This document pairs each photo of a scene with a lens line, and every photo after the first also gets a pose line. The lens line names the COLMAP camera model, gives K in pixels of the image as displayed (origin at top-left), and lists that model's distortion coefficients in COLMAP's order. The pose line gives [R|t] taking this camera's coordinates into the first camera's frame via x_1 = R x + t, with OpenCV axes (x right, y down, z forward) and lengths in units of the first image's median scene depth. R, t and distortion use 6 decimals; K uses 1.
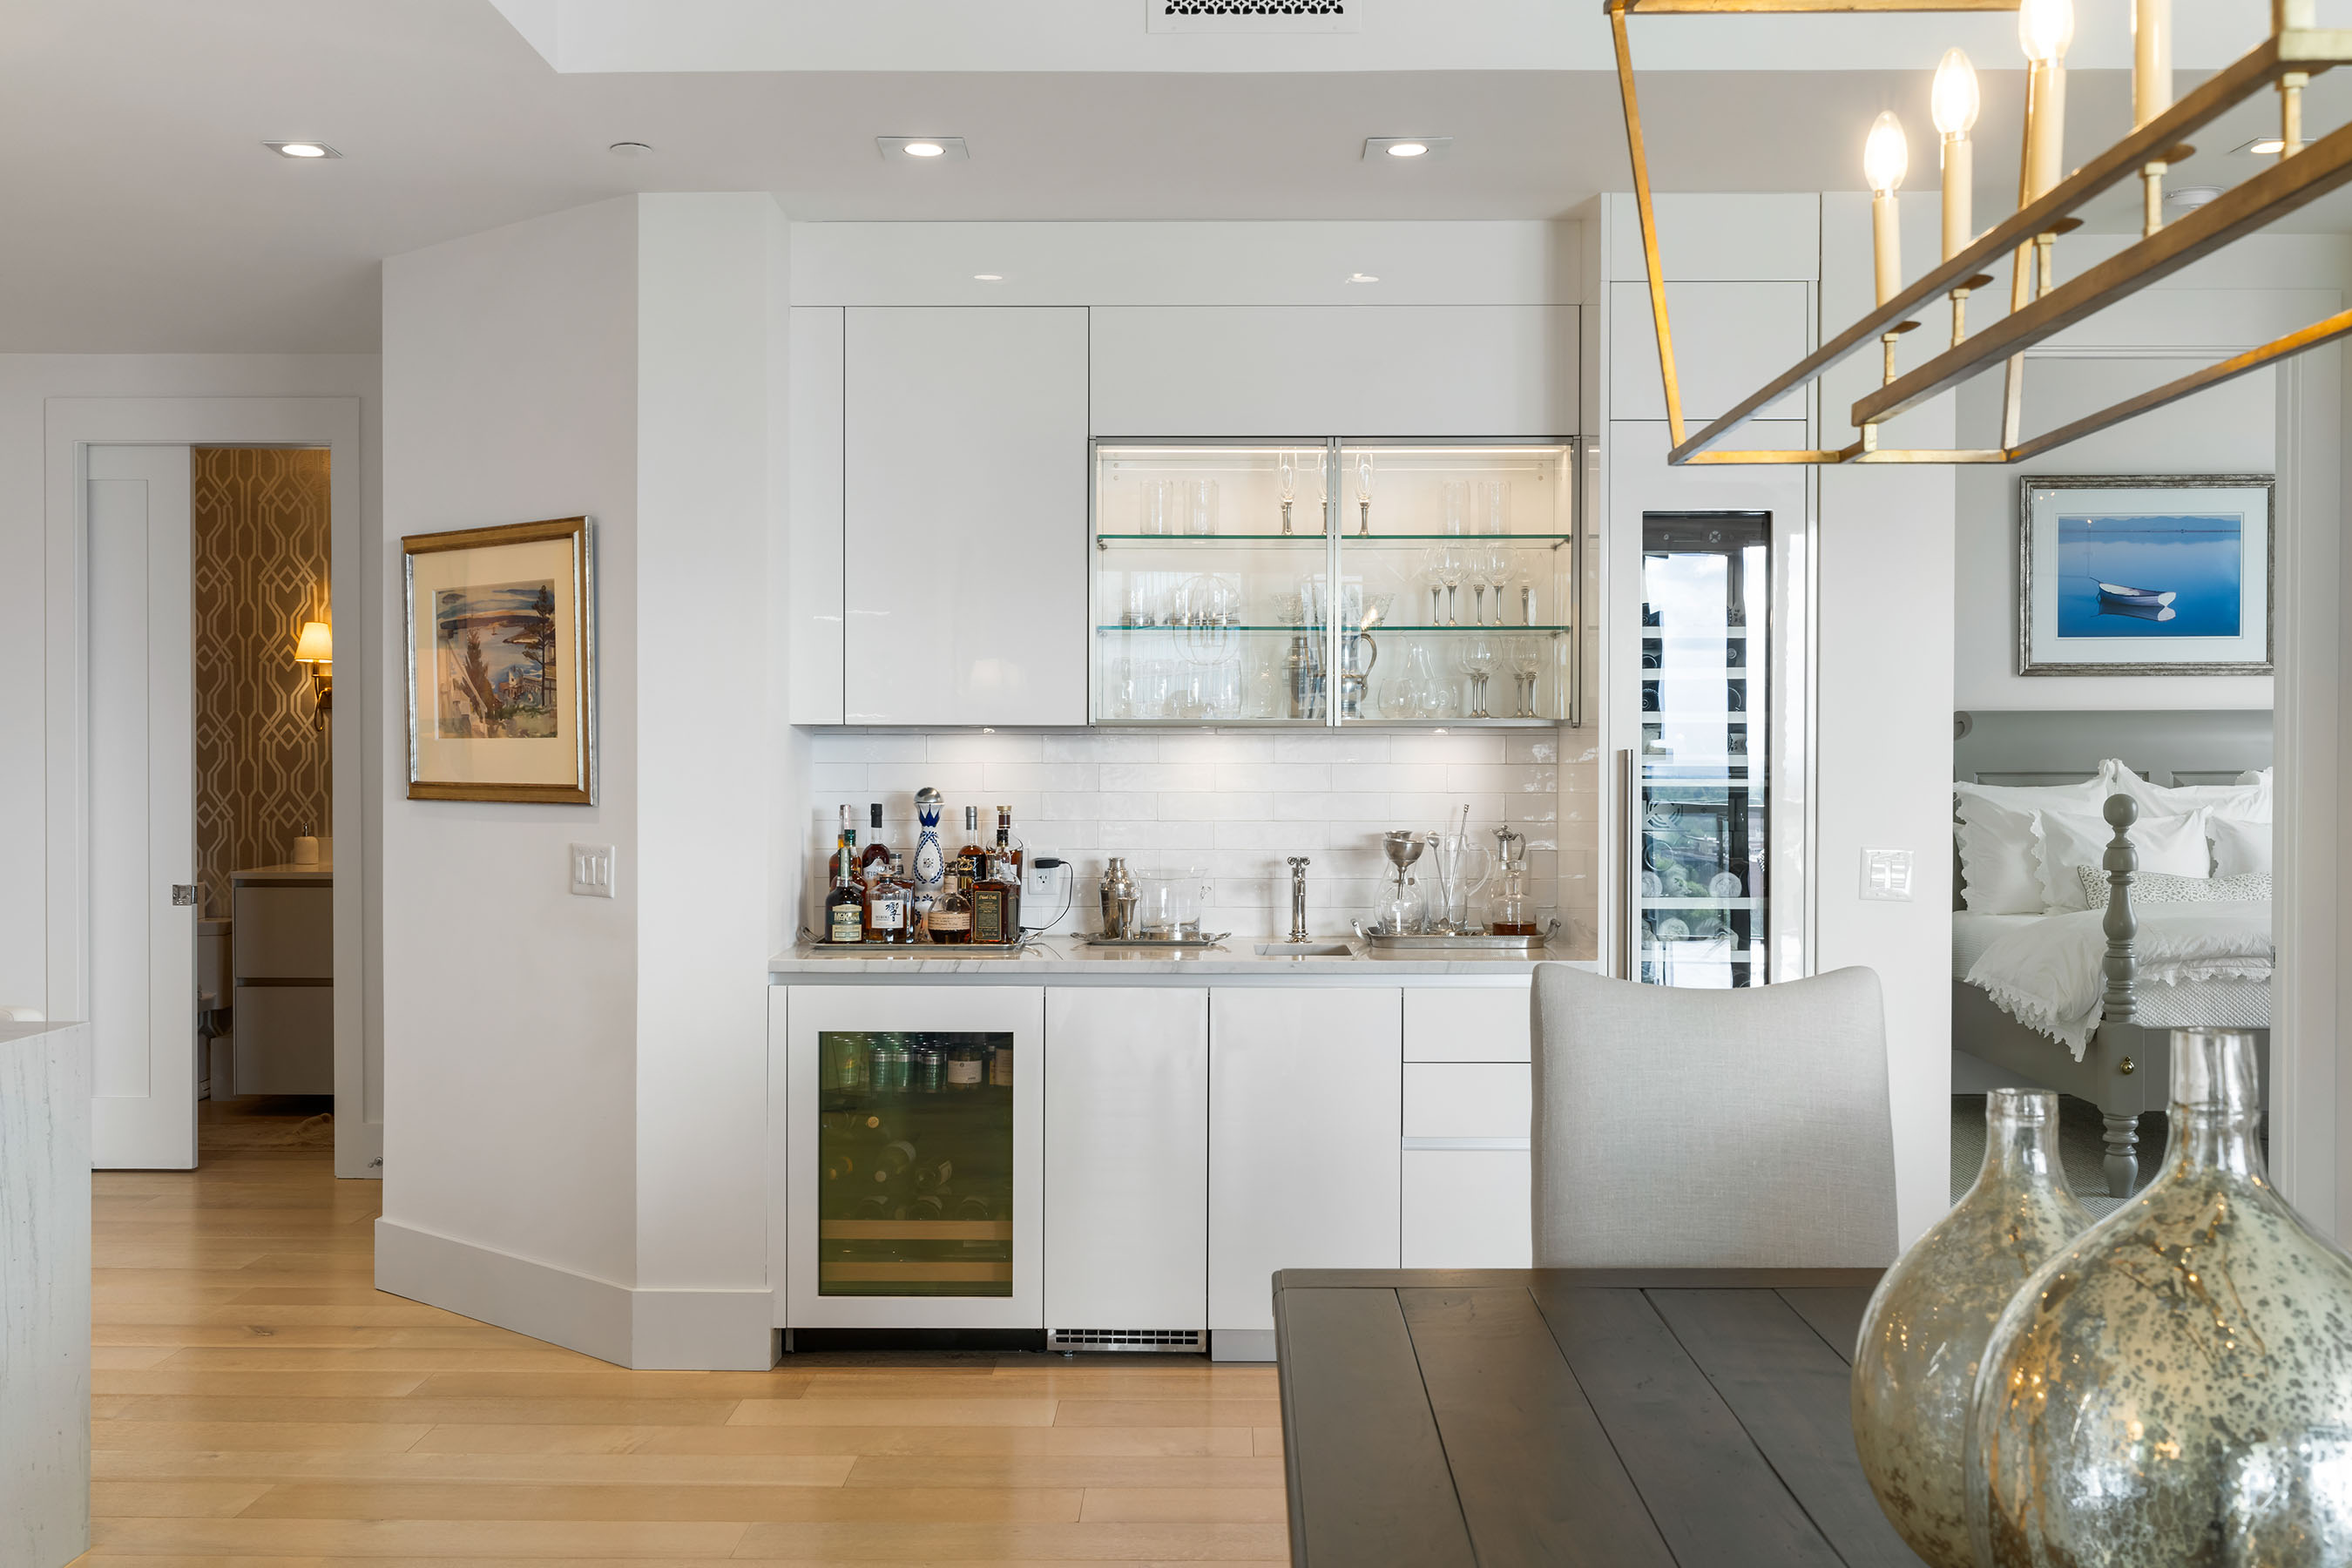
lens RADIAL K [[2304.1, 0, 1199.2], [0, 2304.1, 784.3], [0, 0, 1]] dist [-0.001741, 0.000000]
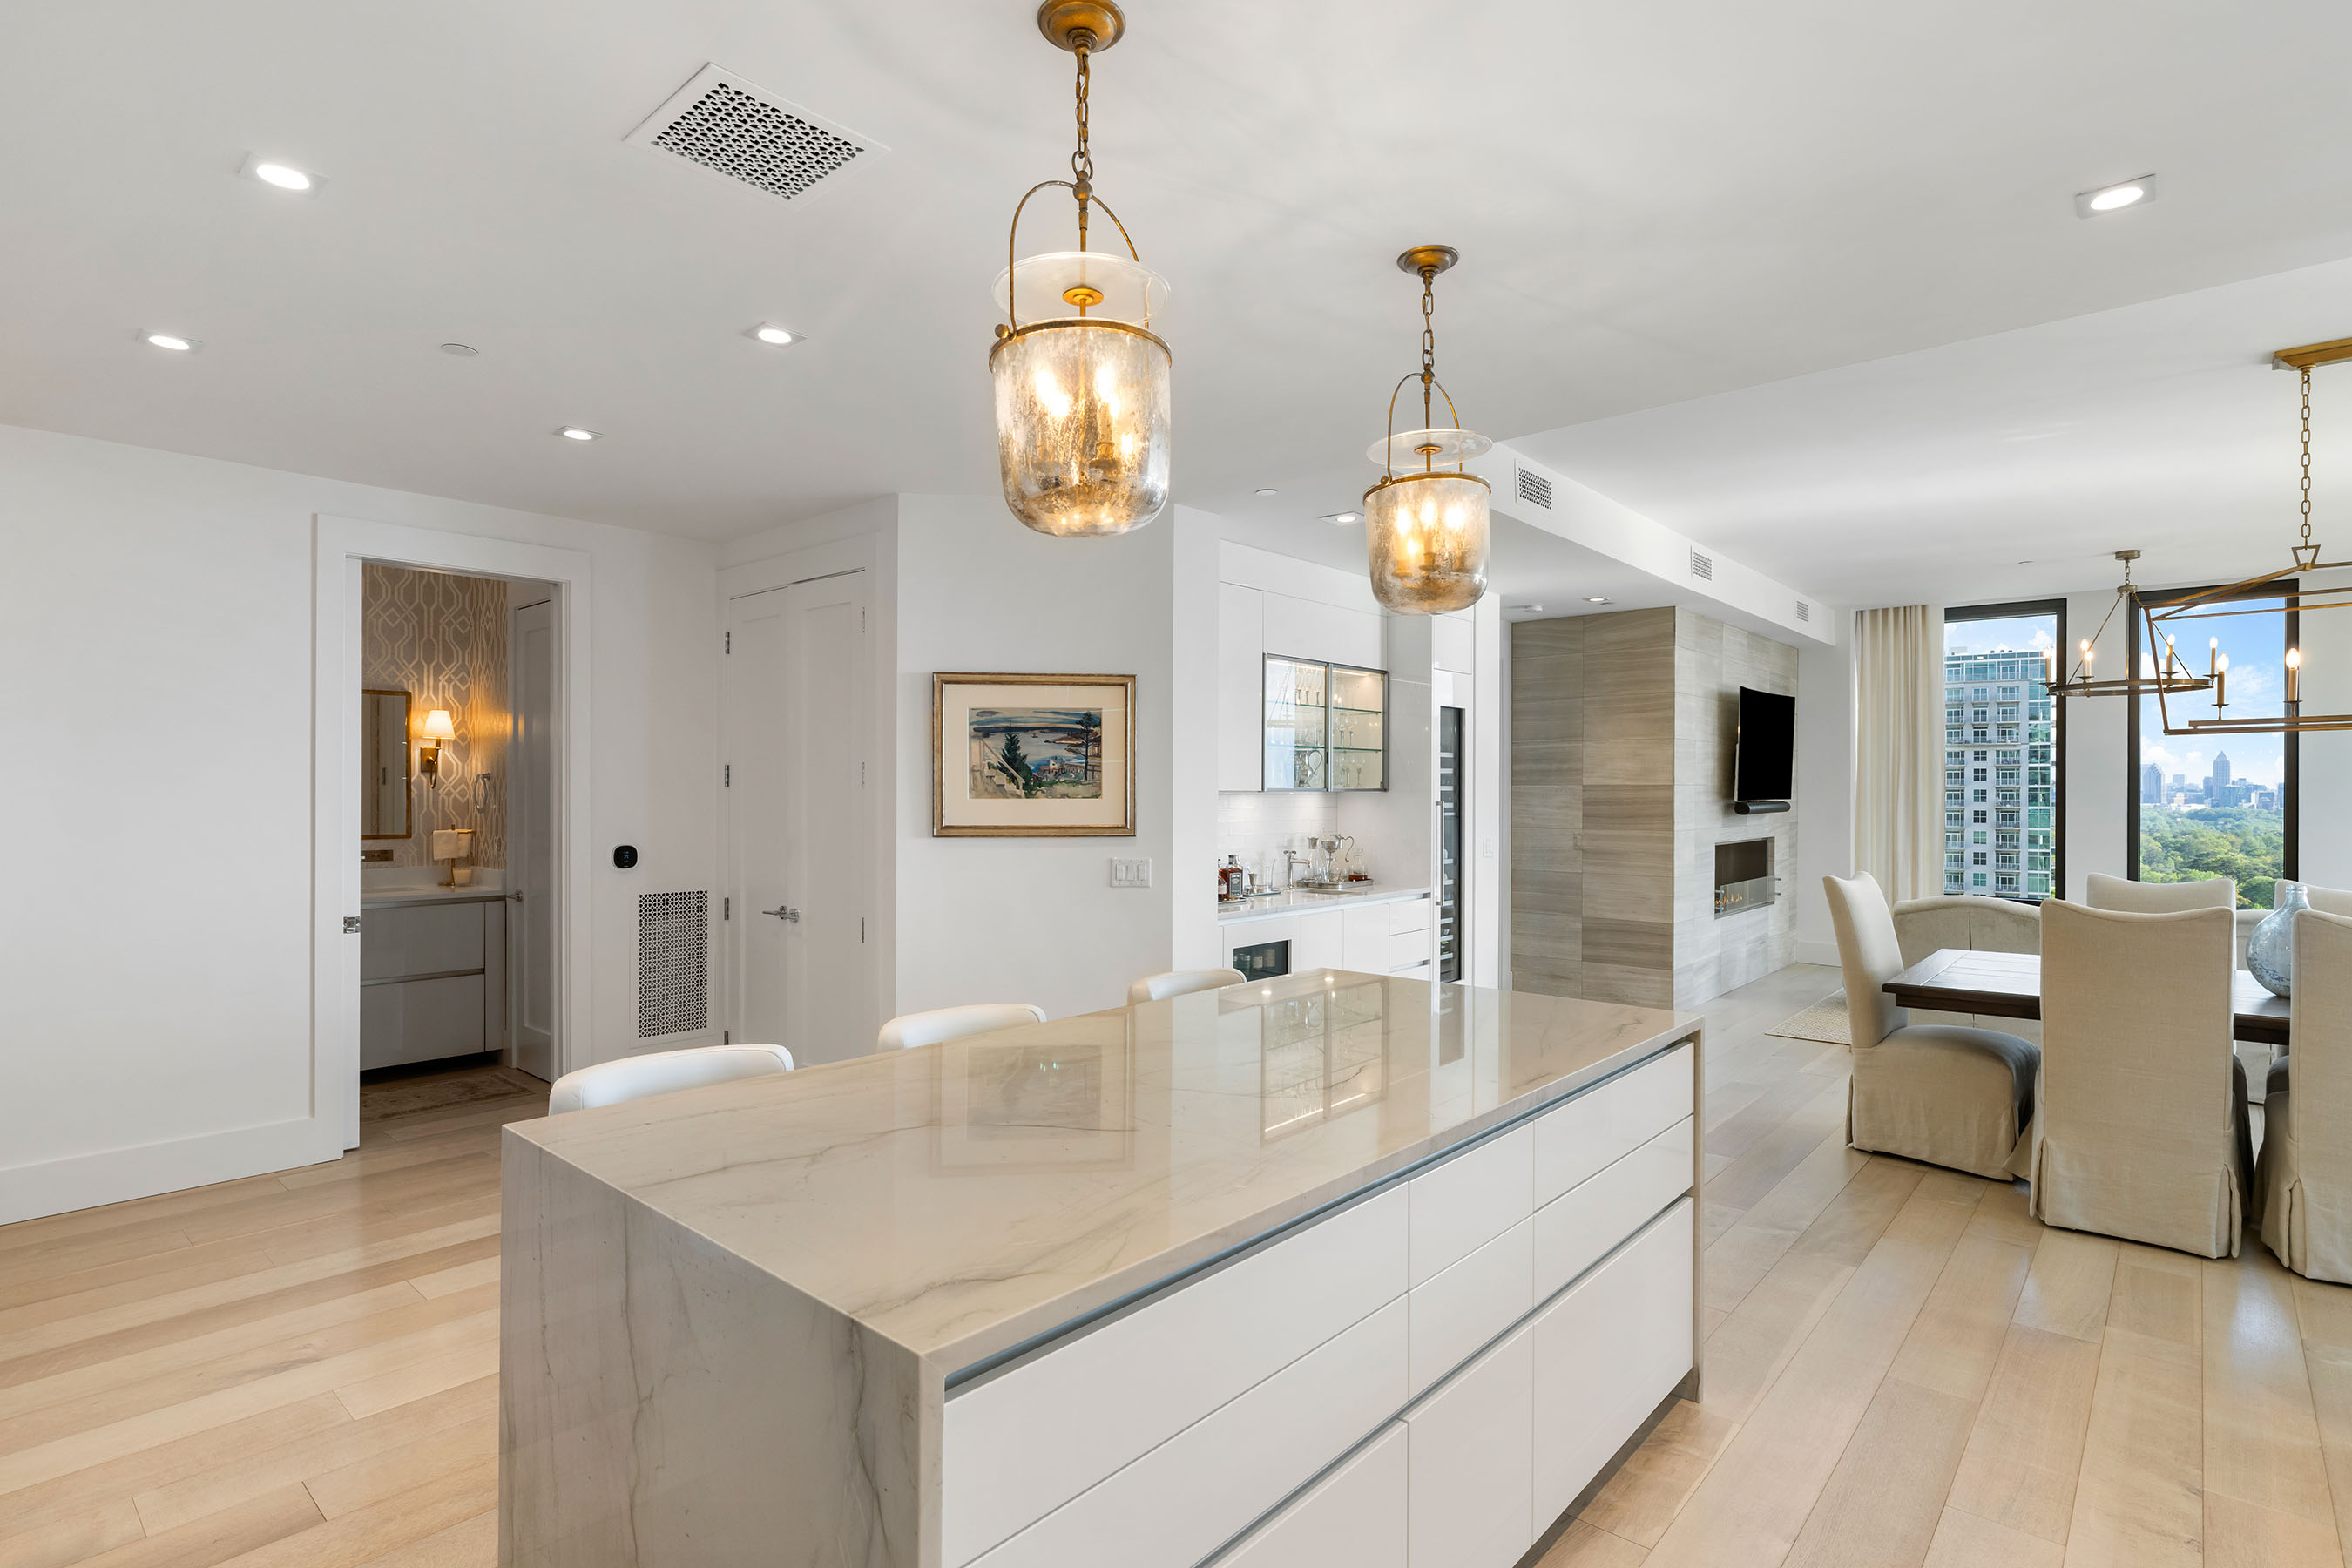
lens RADIAL K [[1176.4, 0, 1205.7], [0, 1176.4, 779.5], [0, 0, 1]] dist [0.005978, -0.000738]
pose [[0.641227, 0.007324, 0.767316, -0.875737], [0.012301, 0.999728, -0.019822, -0.015113], [-0.767252, 0.022149, 0.640963, 0.346219]]
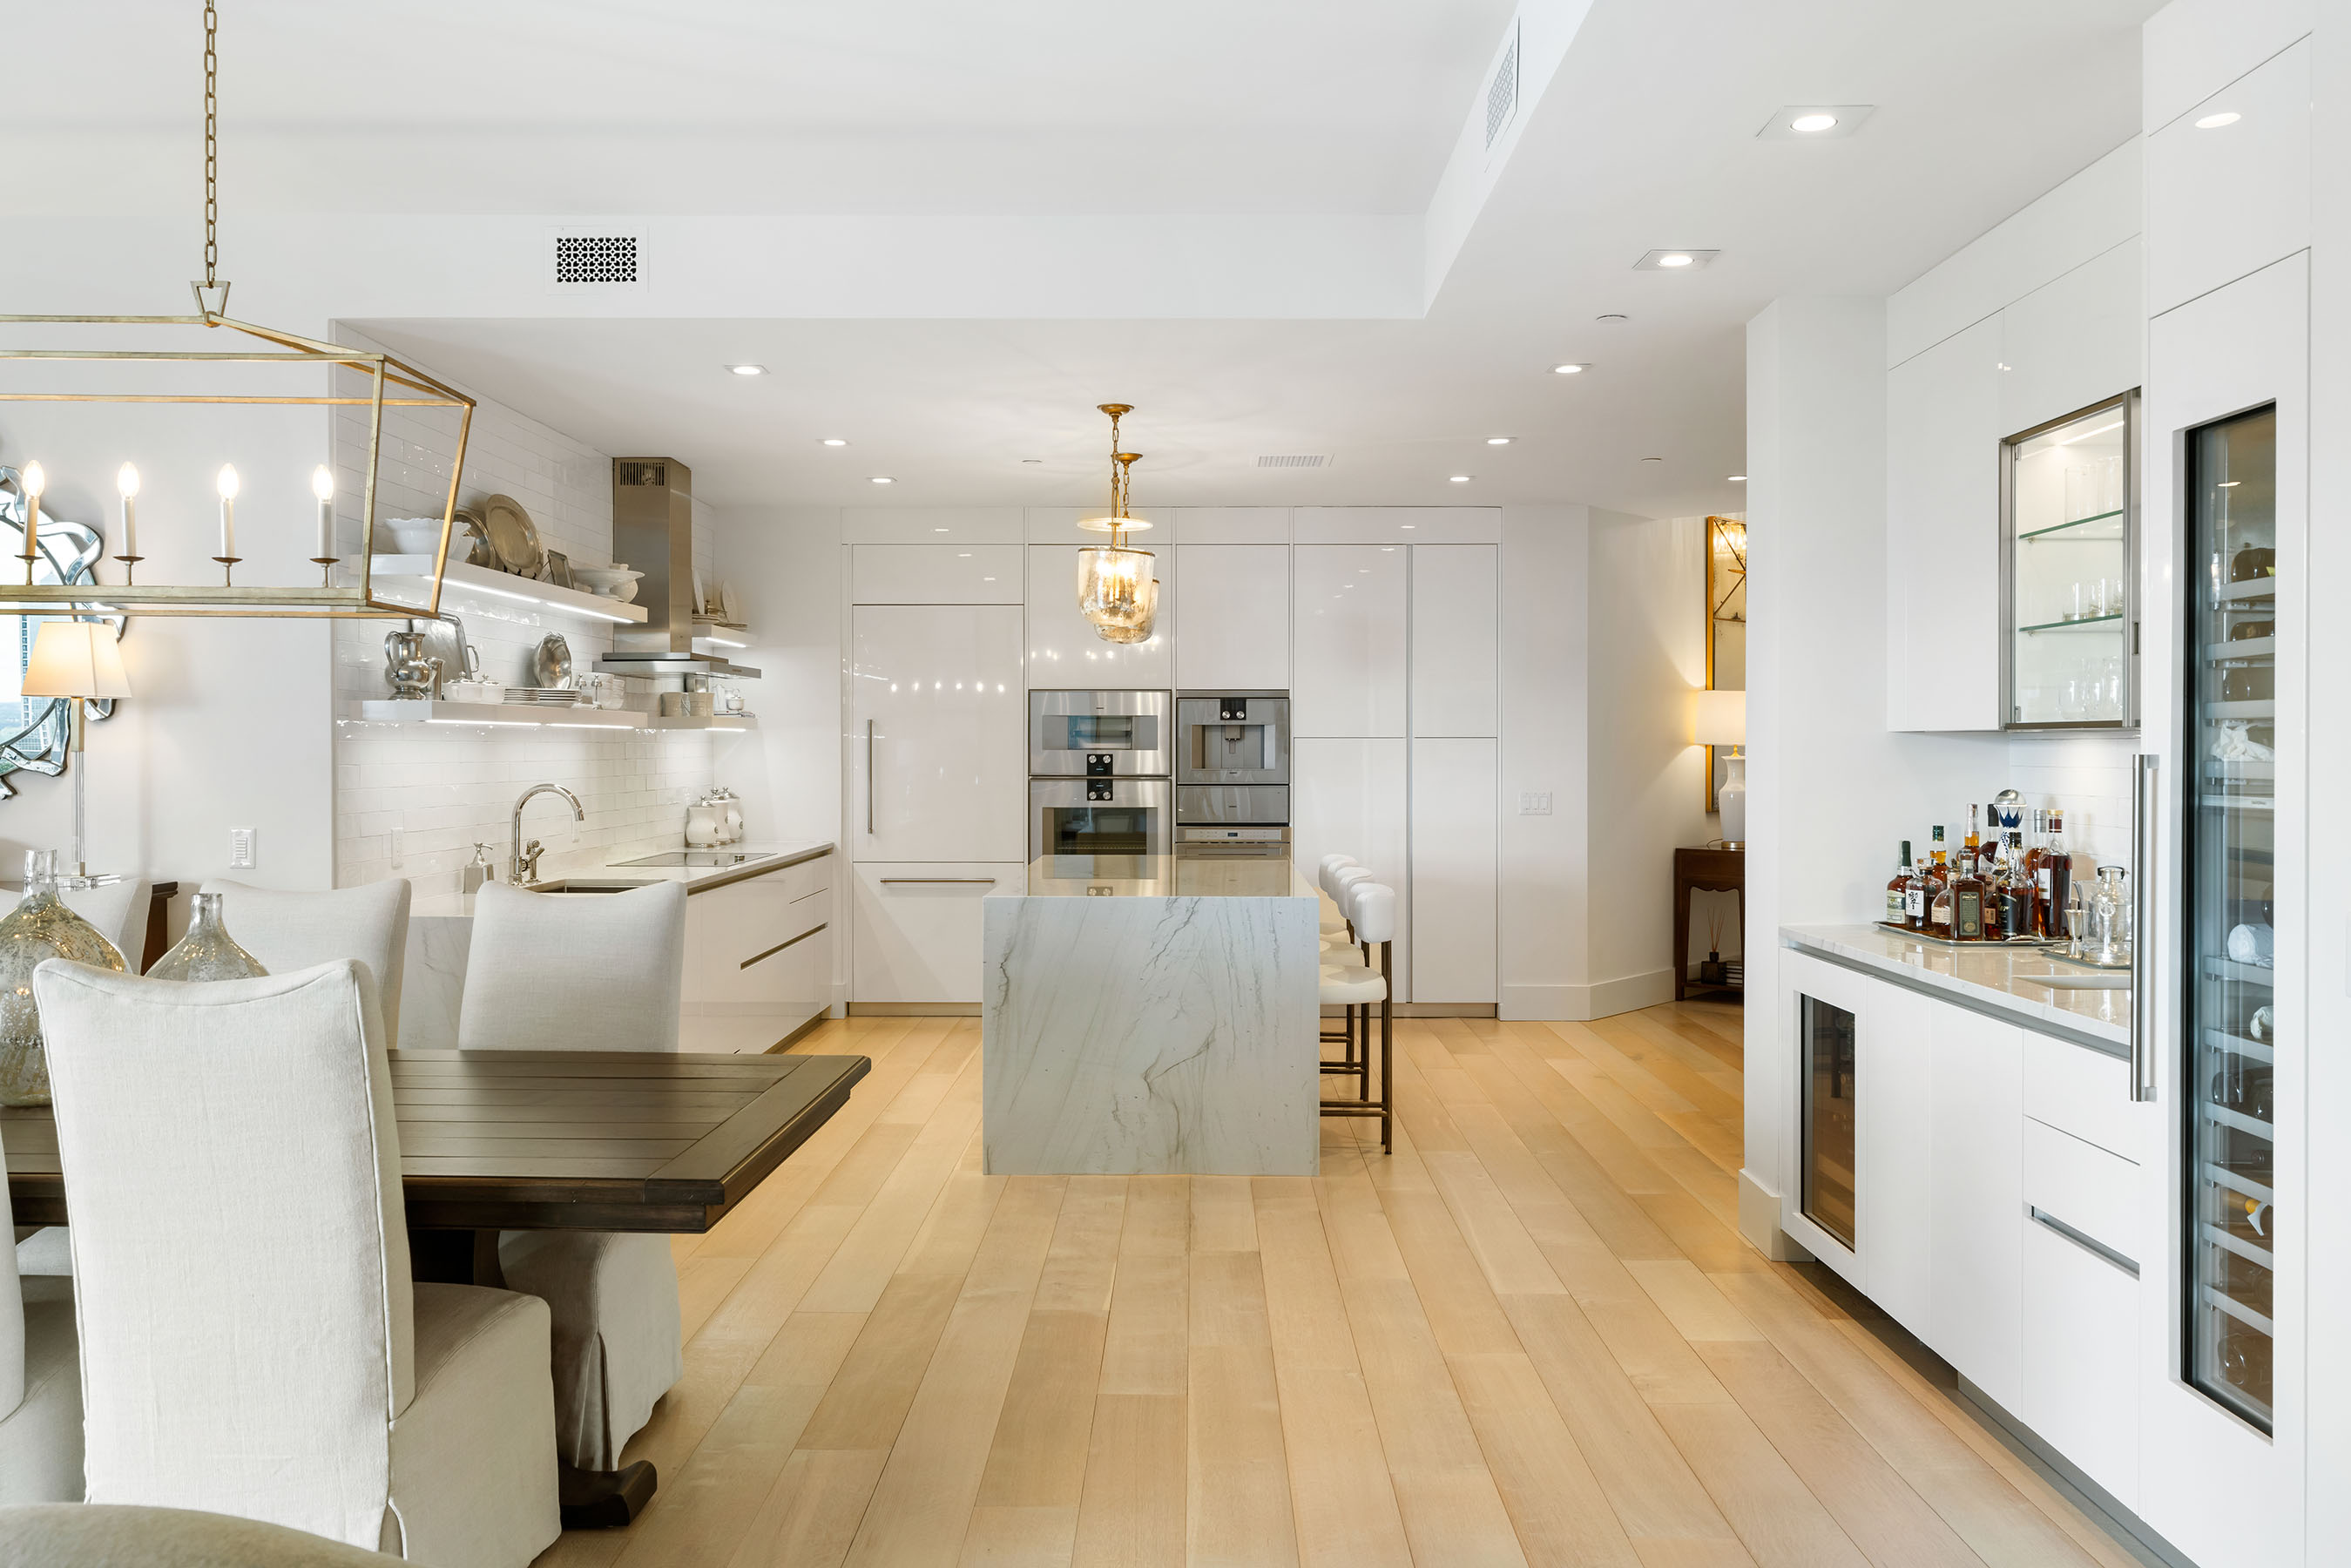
lens RADIAL K [[1809.8, 0, 1191.2], [0, 1809.8, 748.4], [0, 0, 1]] dist [0.000109, 0.001102]
pose [[0.000468, -0.000125, -1.000000, 0.715264], [-0.016506, 0.999864, -0.000133, -0.011037], [0.999864, 0.016506, 0.000466, 0.629797]]
